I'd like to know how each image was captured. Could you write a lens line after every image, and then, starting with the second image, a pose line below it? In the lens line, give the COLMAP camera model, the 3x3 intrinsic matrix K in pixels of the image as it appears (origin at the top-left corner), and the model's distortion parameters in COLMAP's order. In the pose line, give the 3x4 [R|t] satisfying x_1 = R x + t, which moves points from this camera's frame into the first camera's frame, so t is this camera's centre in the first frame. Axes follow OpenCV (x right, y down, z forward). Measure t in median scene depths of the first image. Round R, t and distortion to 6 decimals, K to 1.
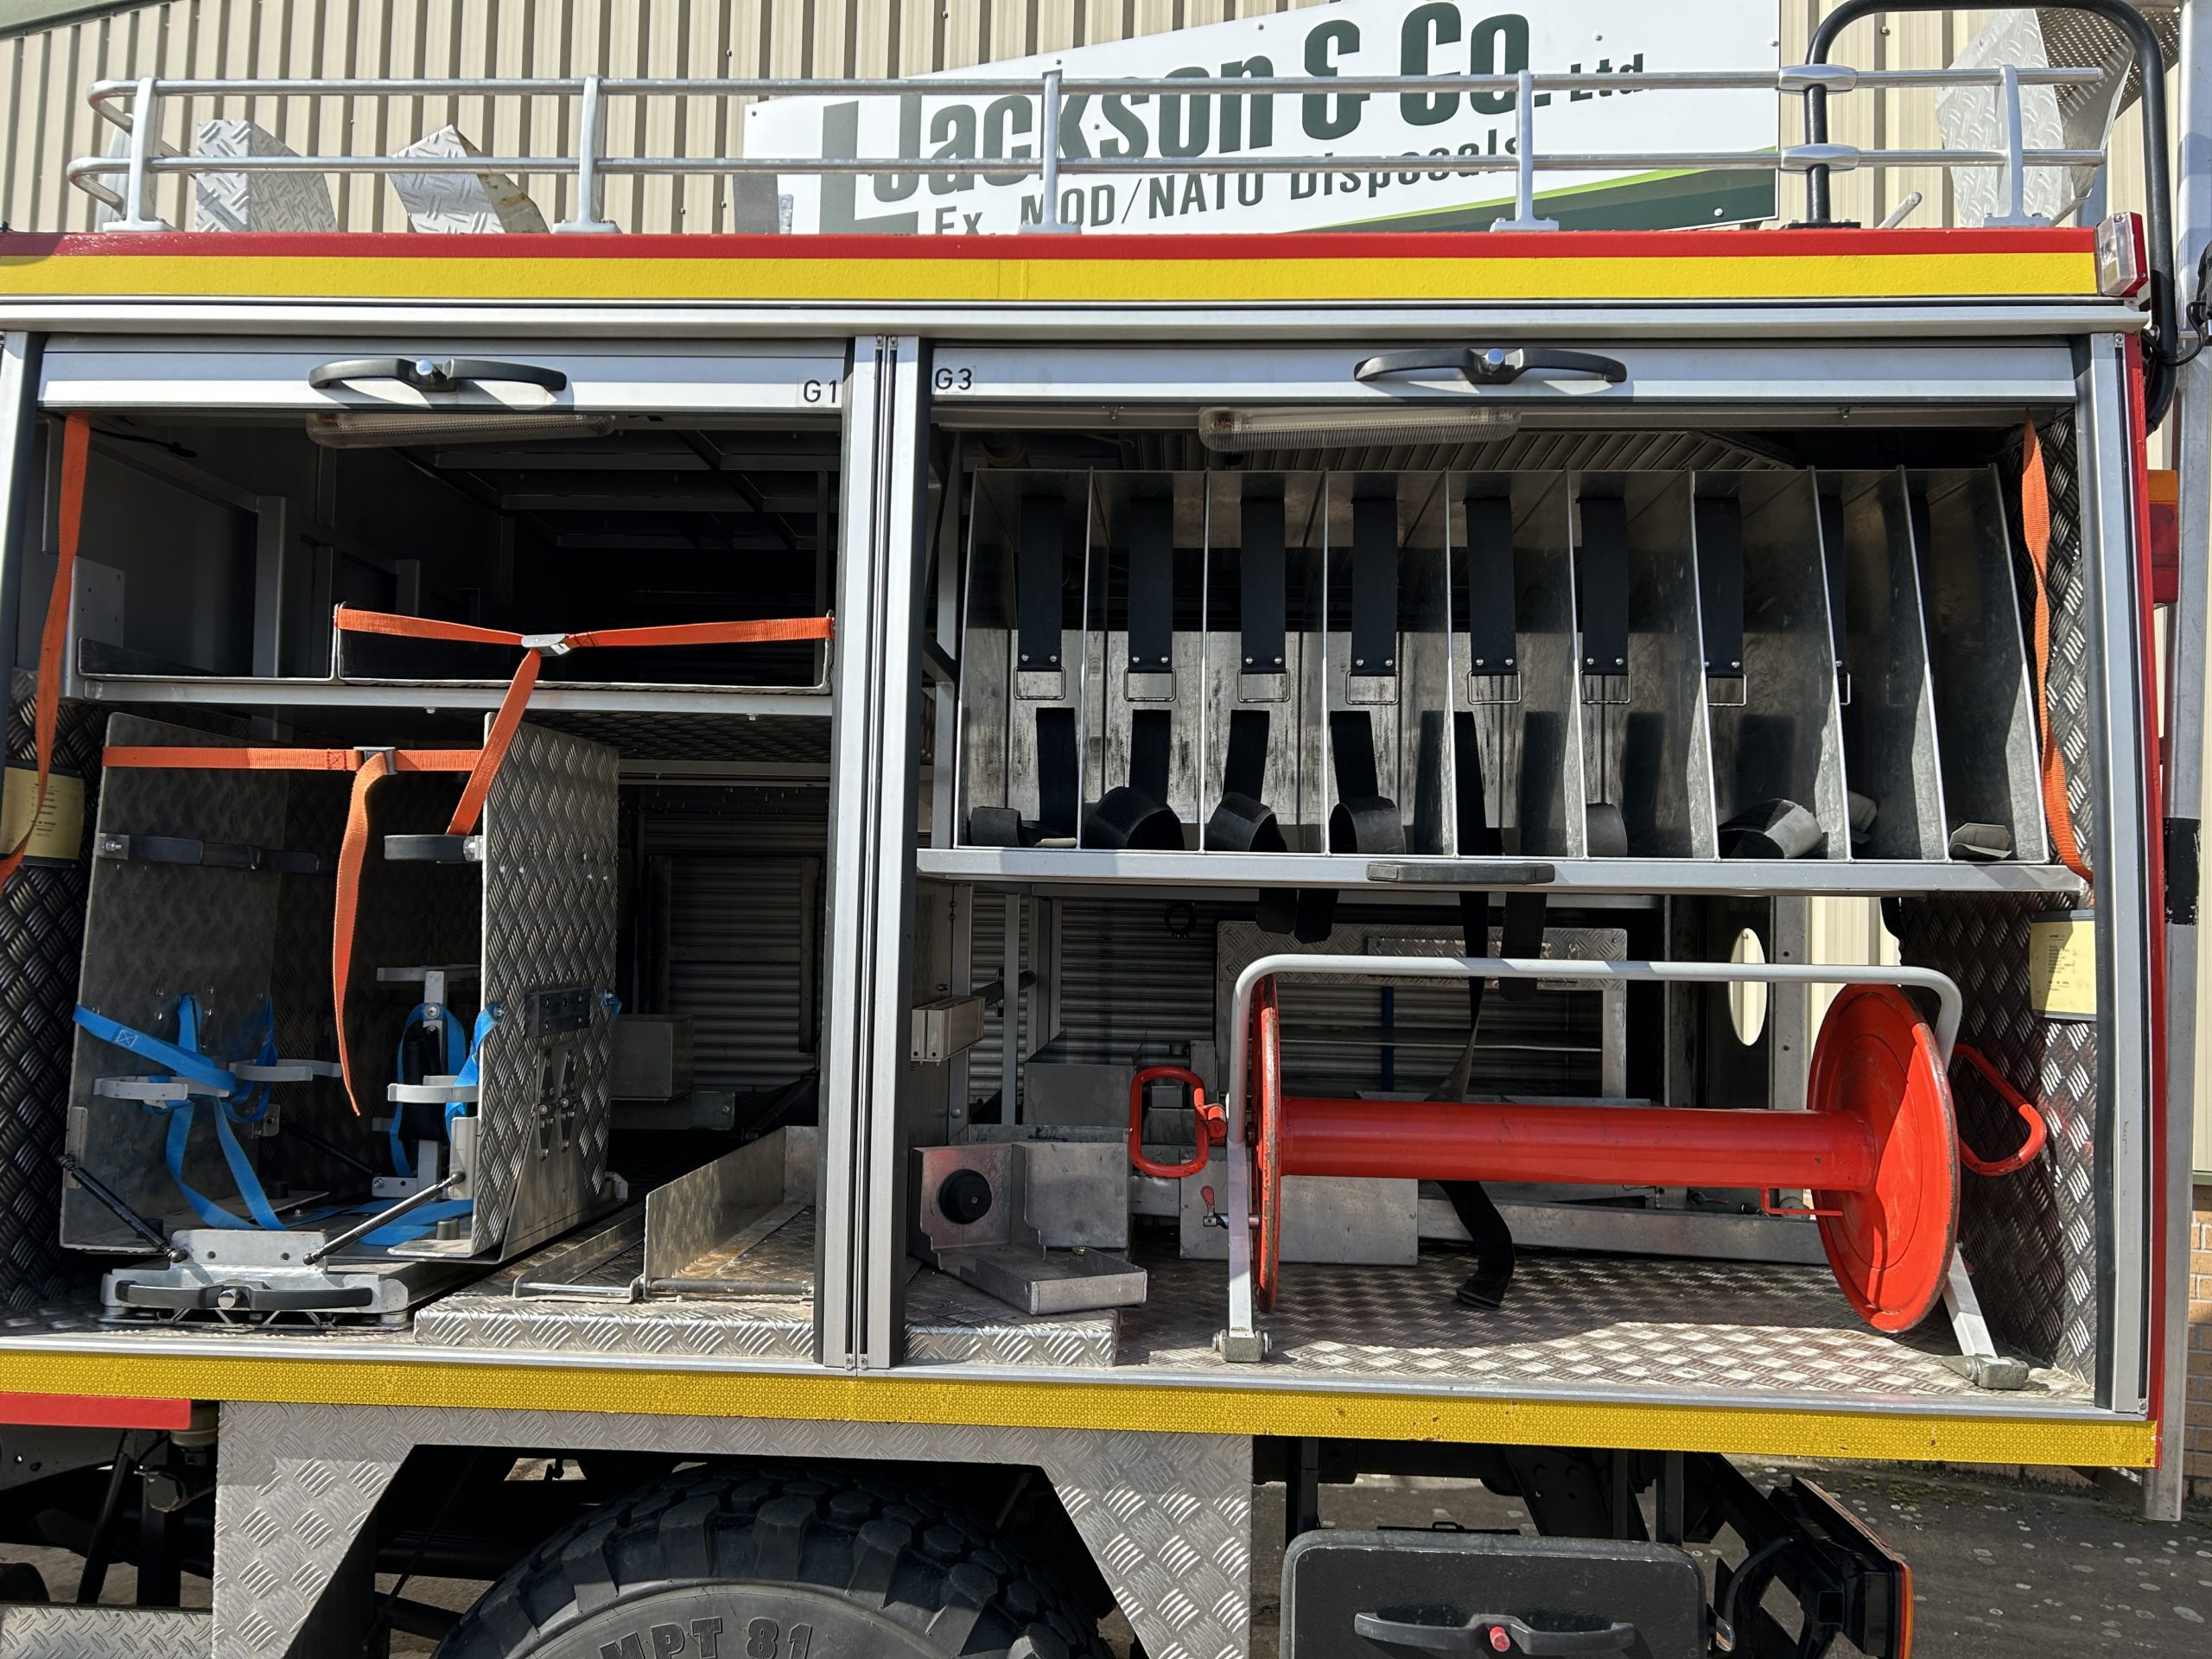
lens RADIAL K [[1665.2, 0, 1110.0], [0, 1665.2, 850.3], [0, 0, 1]] dist [0.056409, -0.058389]
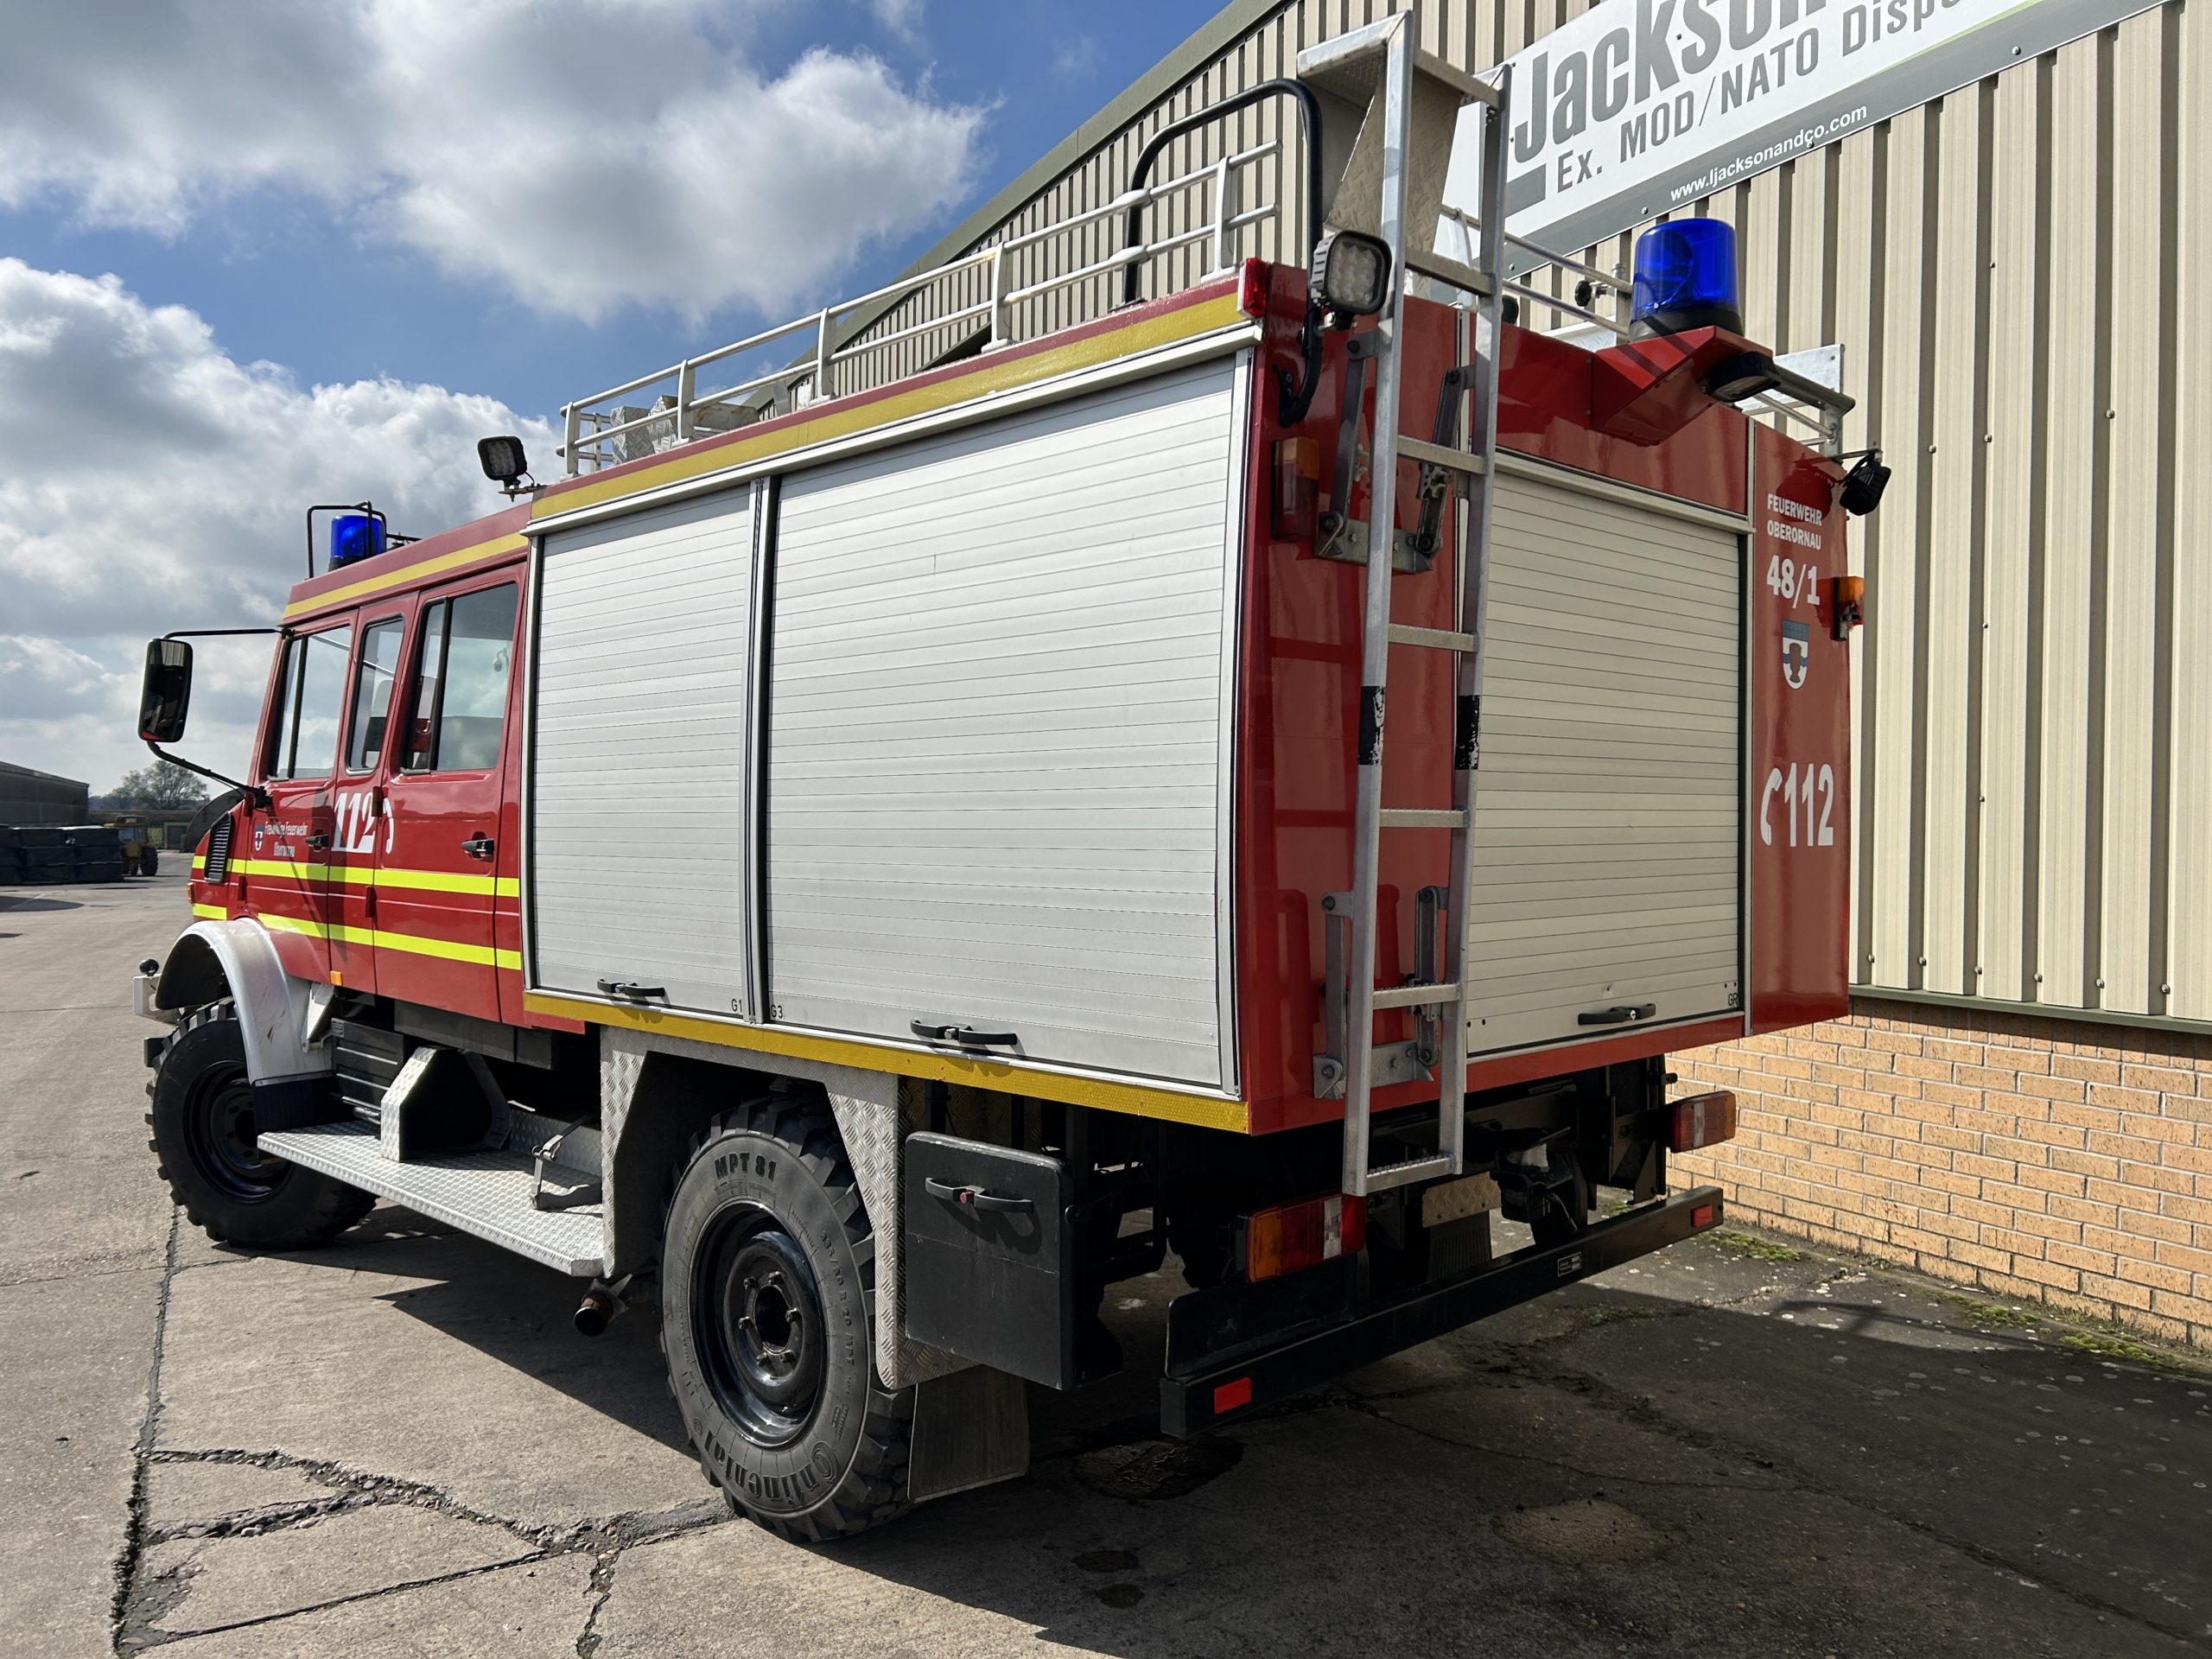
lens RADIAL K [[1665.2, 0, 1092.1], [0, 1665.2, 848.7], [0, 0, 1]] dist [0.056409, -0.058389]
pose [[0.733469, -0.009334, -0.679659, 1.293400], [0.046137, 0.998283, 0.036080, 0.049417], [0.678155, -0.057821, 0.732641, -0.123457]]
